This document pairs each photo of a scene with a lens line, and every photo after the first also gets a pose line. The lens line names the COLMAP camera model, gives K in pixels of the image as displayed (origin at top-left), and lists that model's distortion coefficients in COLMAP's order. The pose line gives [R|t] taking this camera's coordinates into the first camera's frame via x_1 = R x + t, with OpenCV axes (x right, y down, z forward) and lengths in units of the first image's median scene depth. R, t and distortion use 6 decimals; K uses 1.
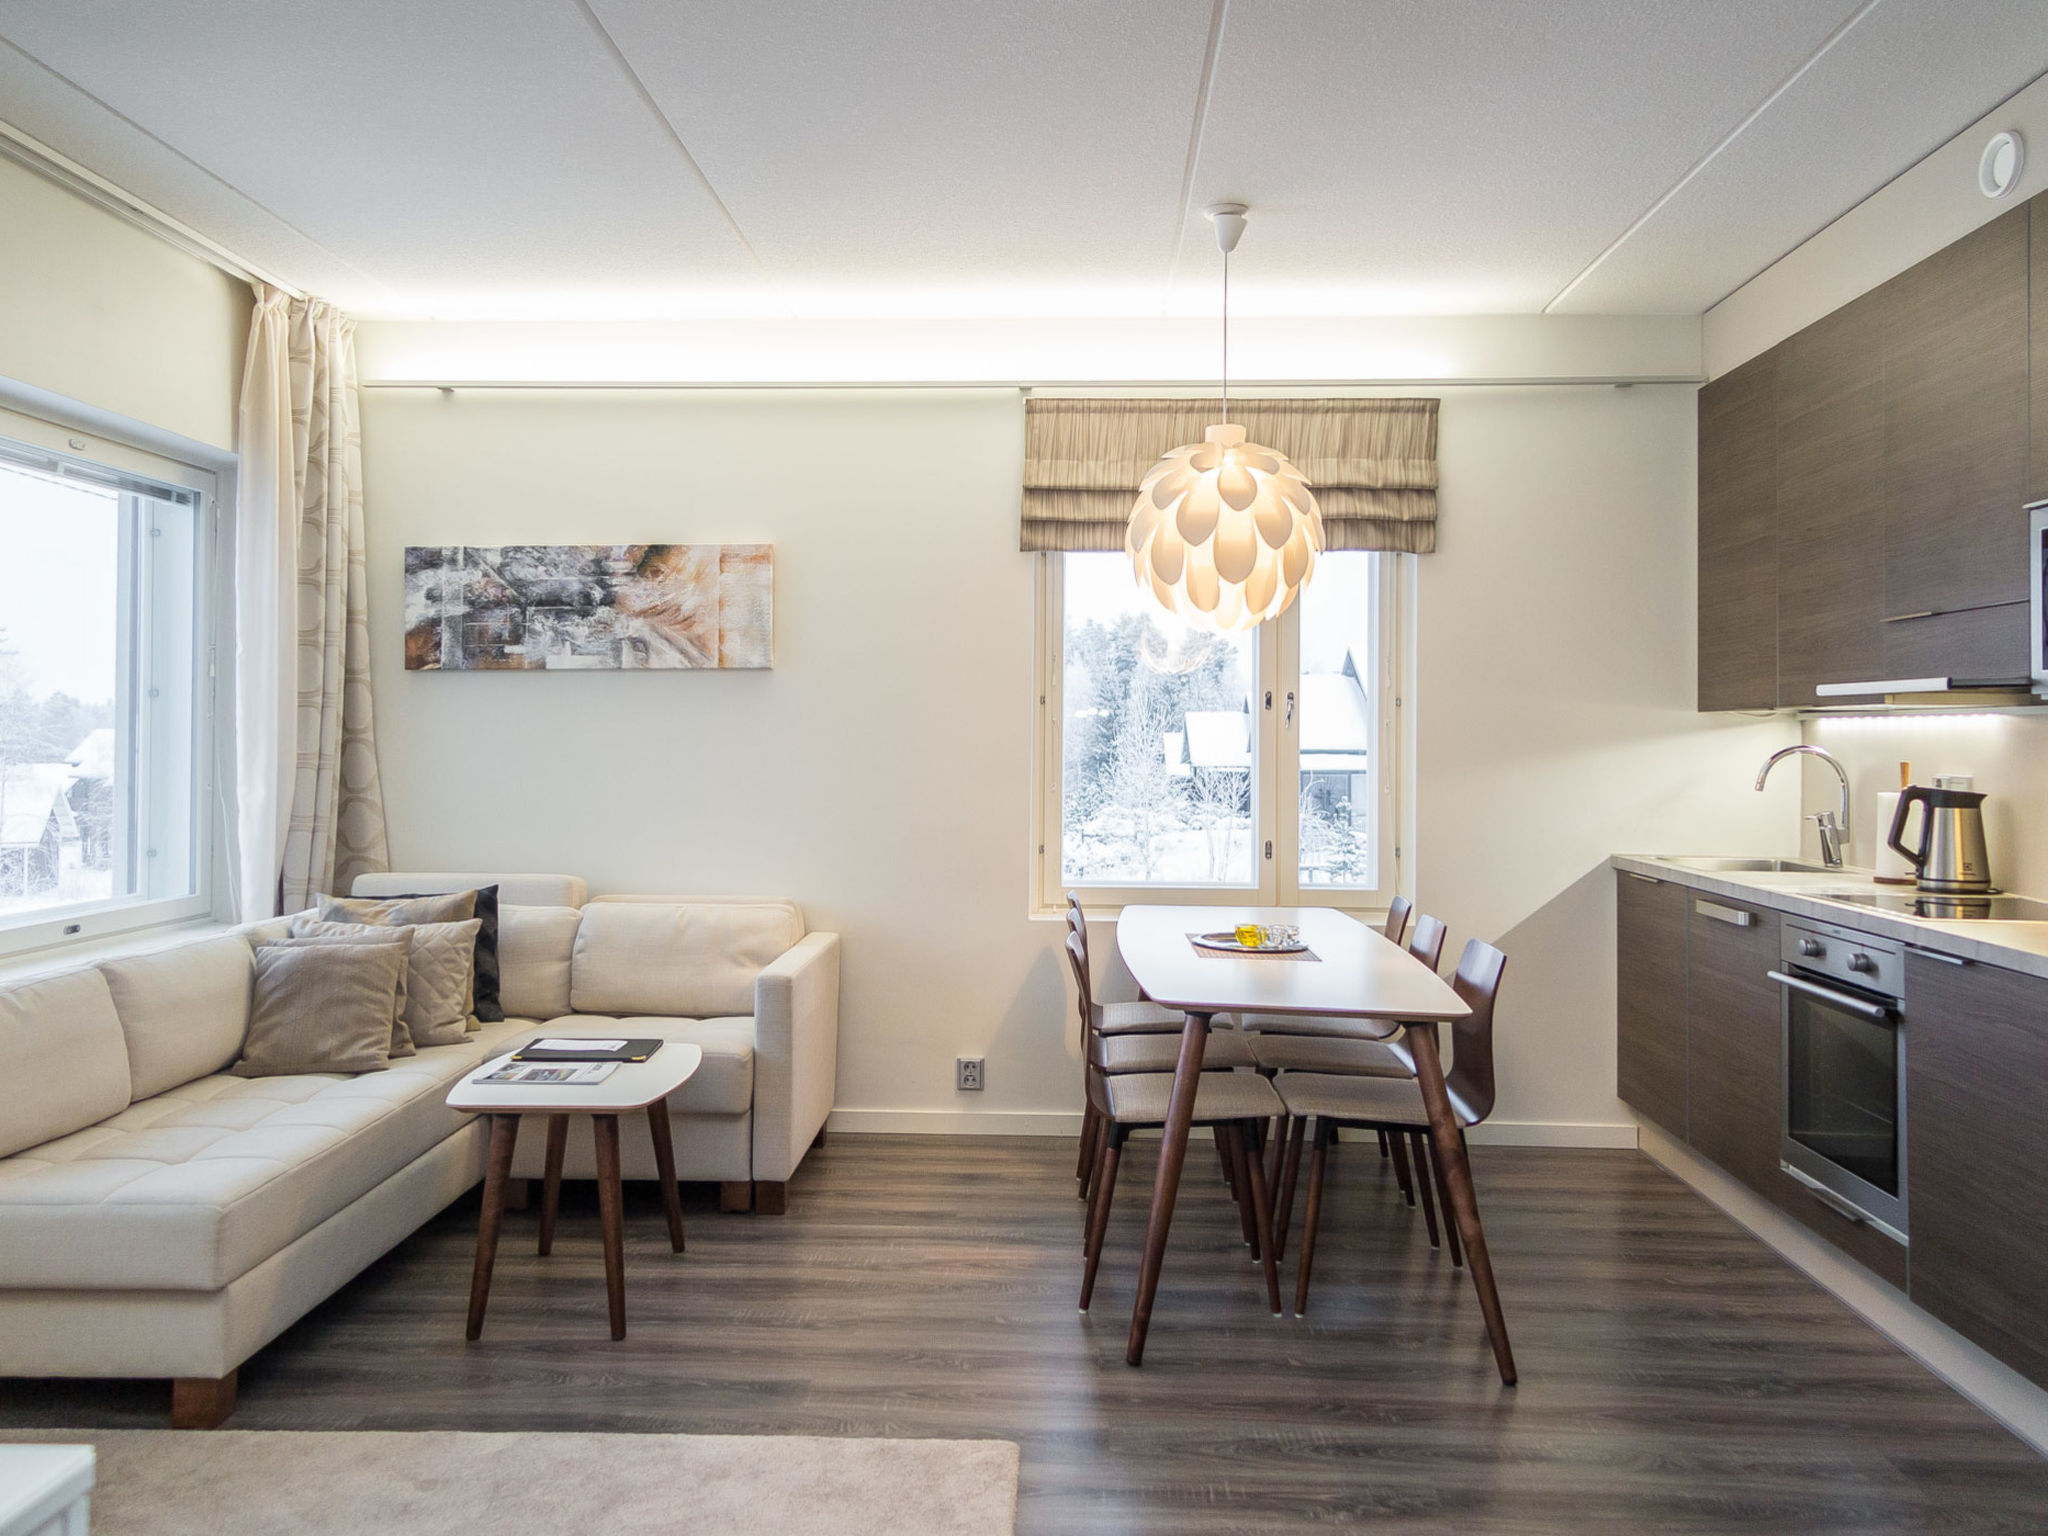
lens RADIAL K [[1623.1, 0, 1023.7], [0, 1623.1, 738.7], [0, 0, 1]] dist [0.027497, 0.005115]
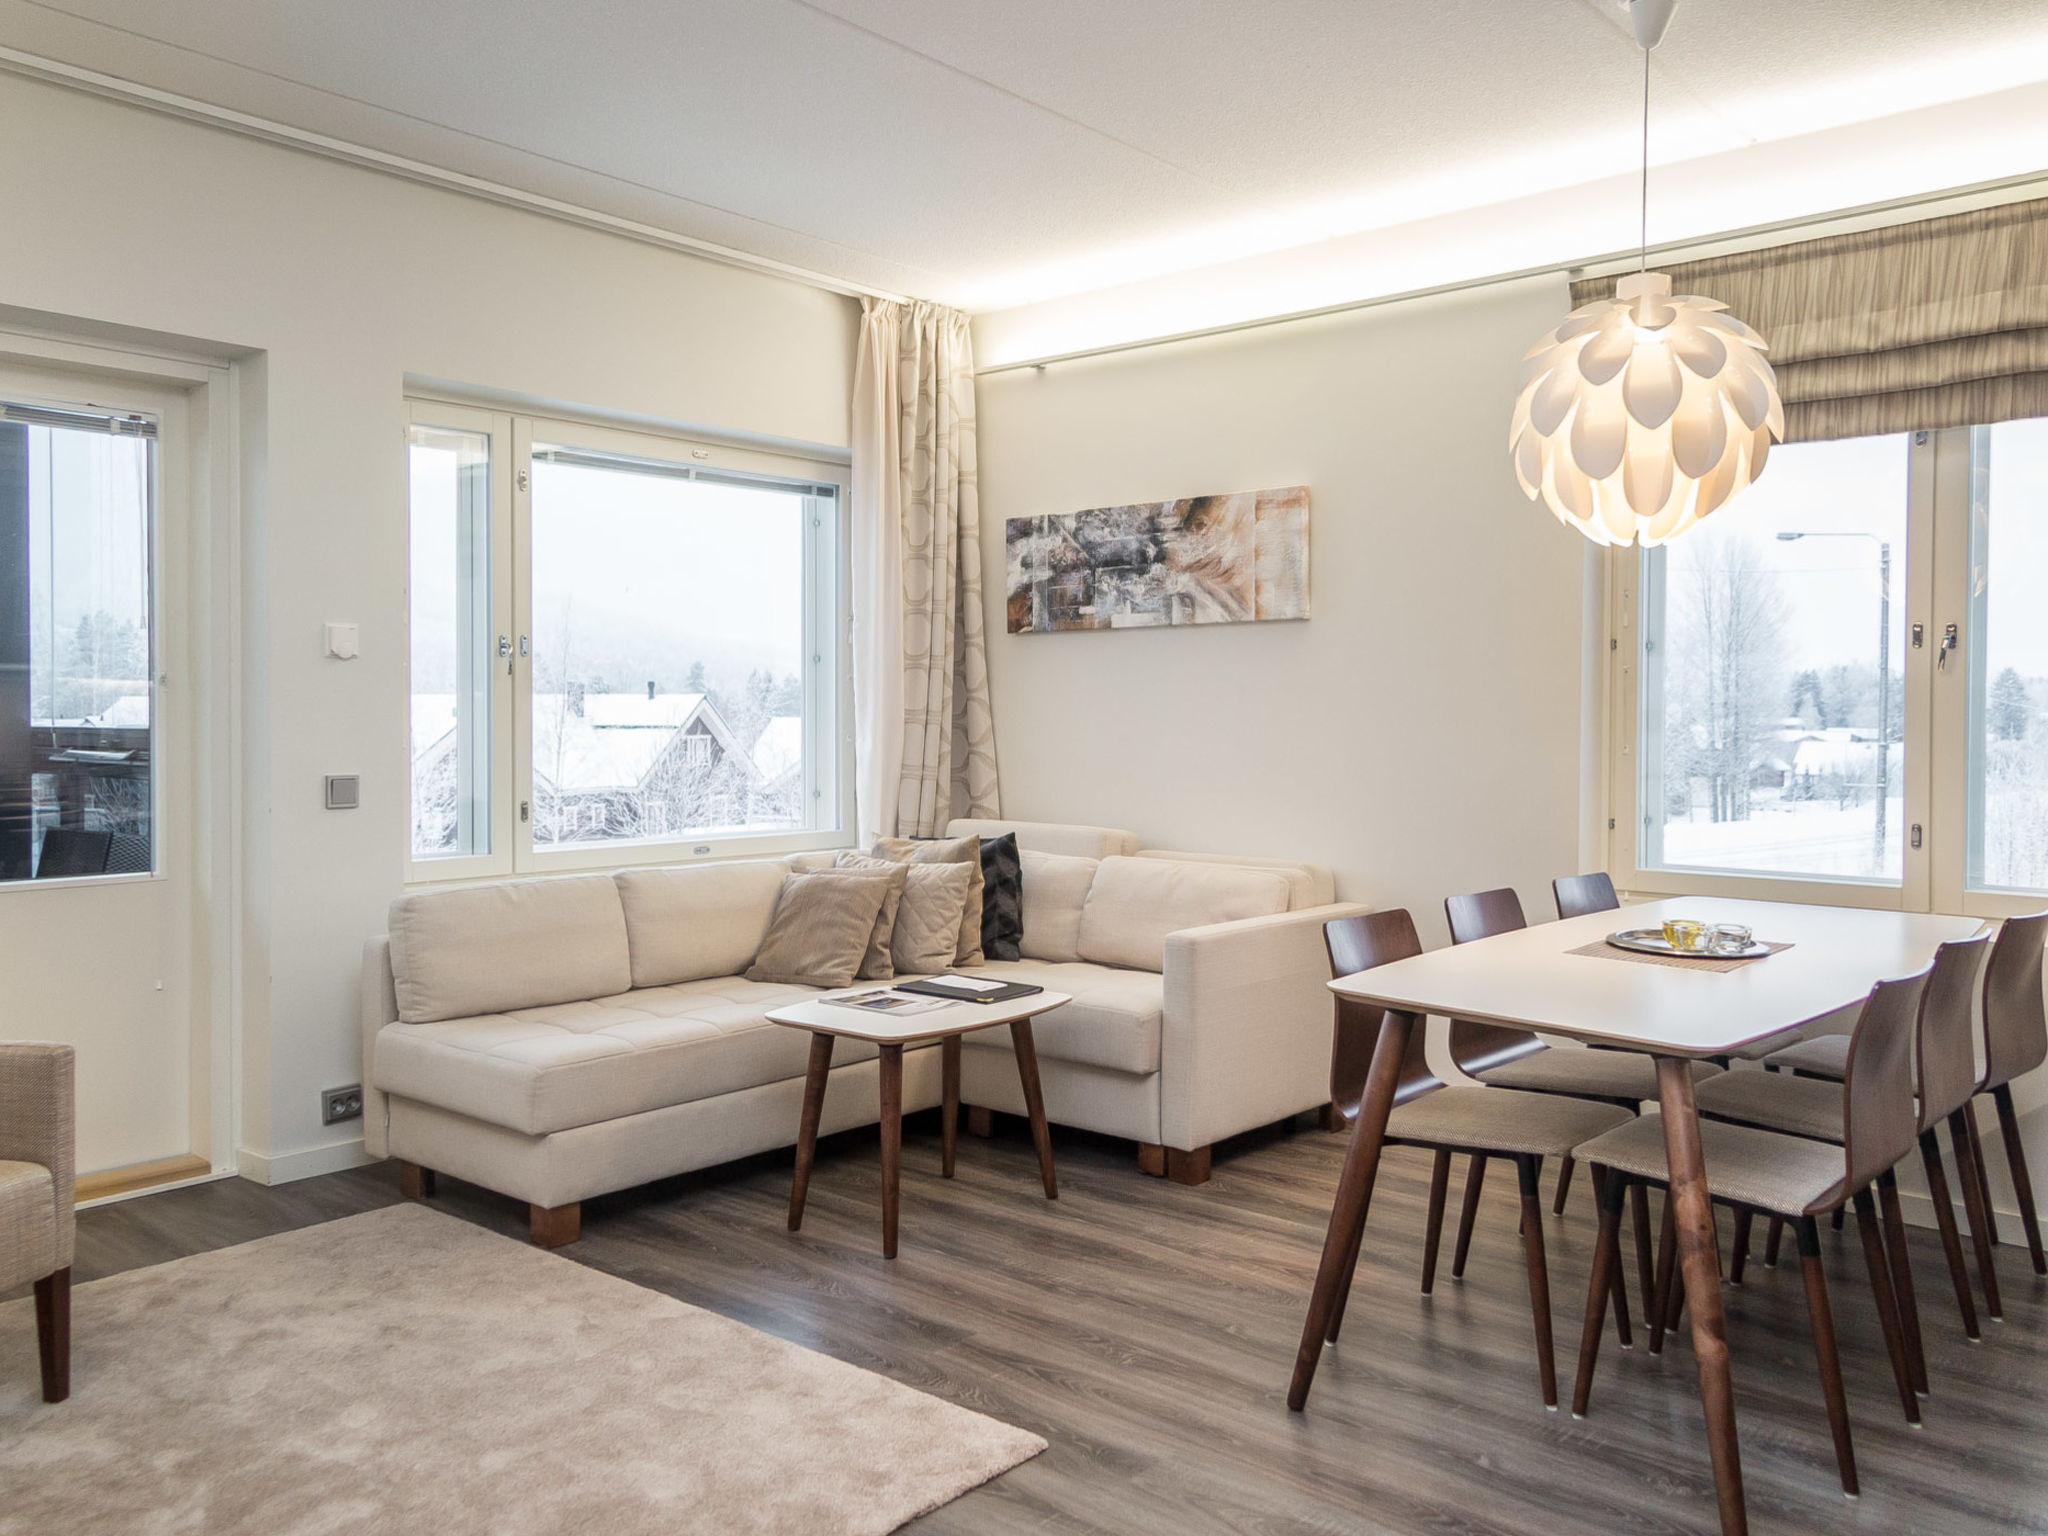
lens RADIAL K [[1637.4, 0, 1024.0], [0, 1637.4, 768.0], [0, 0, 1]] dist [0.009754, 0.041745]
pose [[0.780997, 0.018583, -0.624259, 0.314662], [-0.000601, 0.999579, 0.029005, 0.015741], [0.624535, -0.022278, 0.780679, 0.161052]]
